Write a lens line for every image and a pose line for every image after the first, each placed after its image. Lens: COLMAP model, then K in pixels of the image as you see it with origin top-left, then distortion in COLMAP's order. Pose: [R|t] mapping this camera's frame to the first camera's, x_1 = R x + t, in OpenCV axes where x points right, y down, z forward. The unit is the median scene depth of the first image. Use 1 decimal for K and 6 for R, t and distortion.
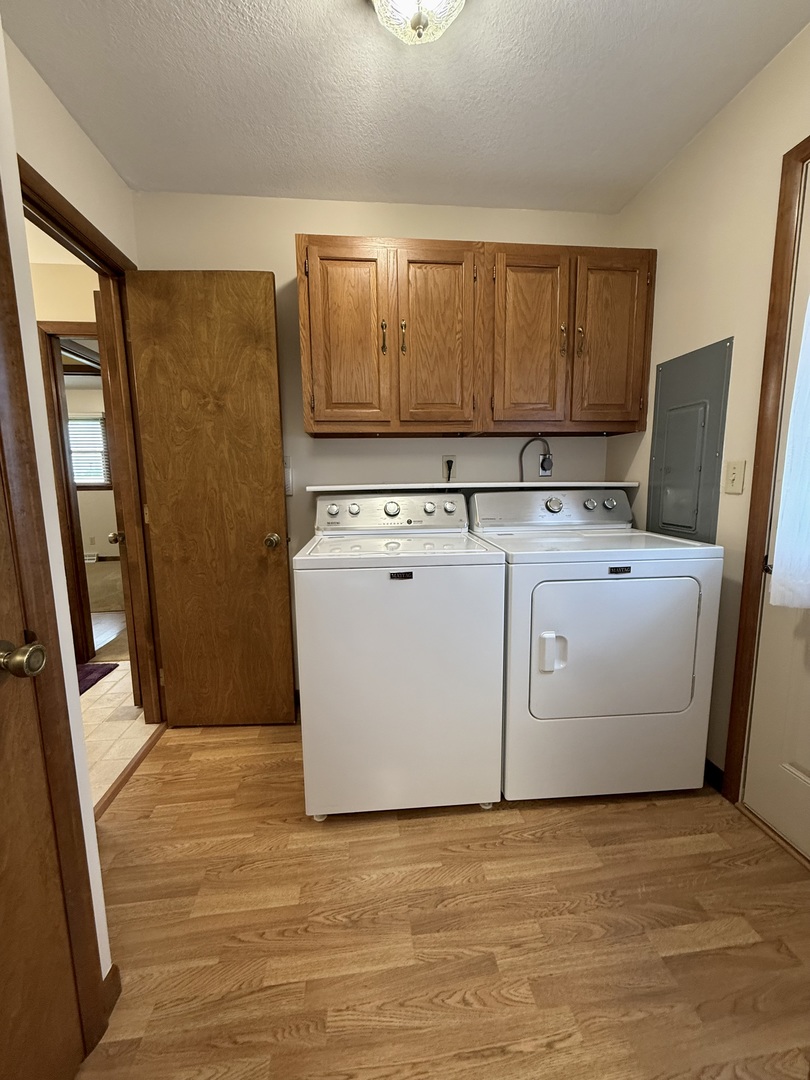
lens RADIAL K [[428.6, 0, 403.1], [0, 428.6, 538.7], [0, 0, 1]] dist [0.000572, -0.000070]
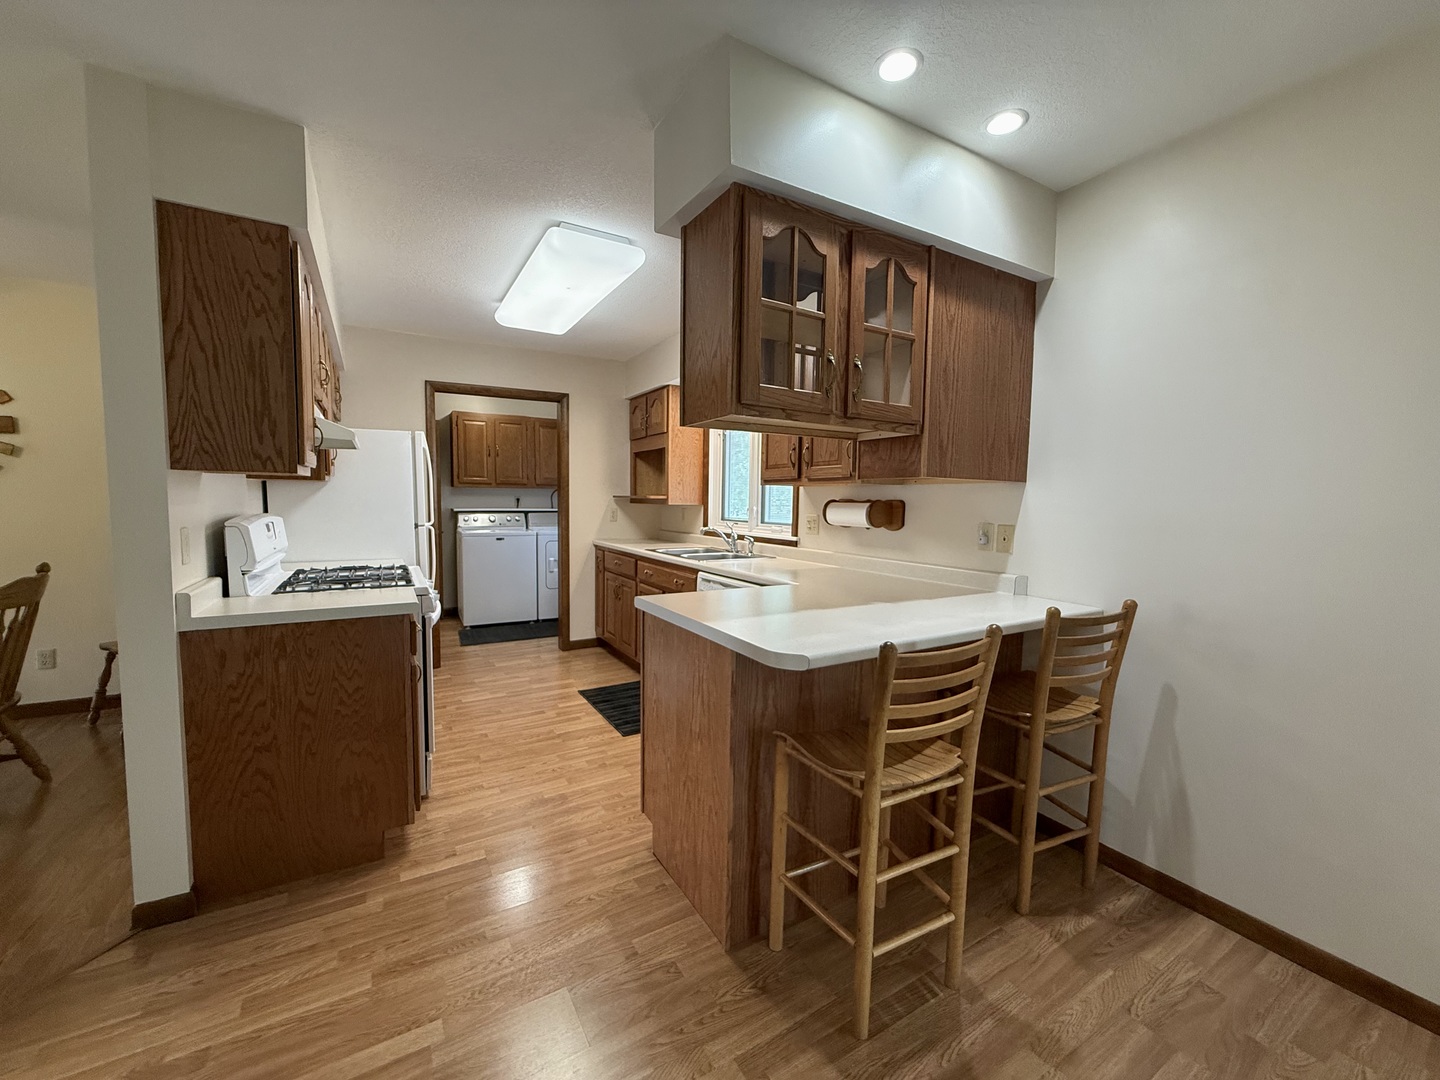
lens RADIAL K [[571.4, 0, 716.7], [0, 571.4, 548.4], [0, 0, 1]] dist [0.000572, -0.000070]
pose [[0.911398, -0.006906, 0.411469, -0.199223], [0.030125, 0.998296, -0.049971, 0.293760], [-0.410423, 0.057939, 0.910053, -2.418558]]
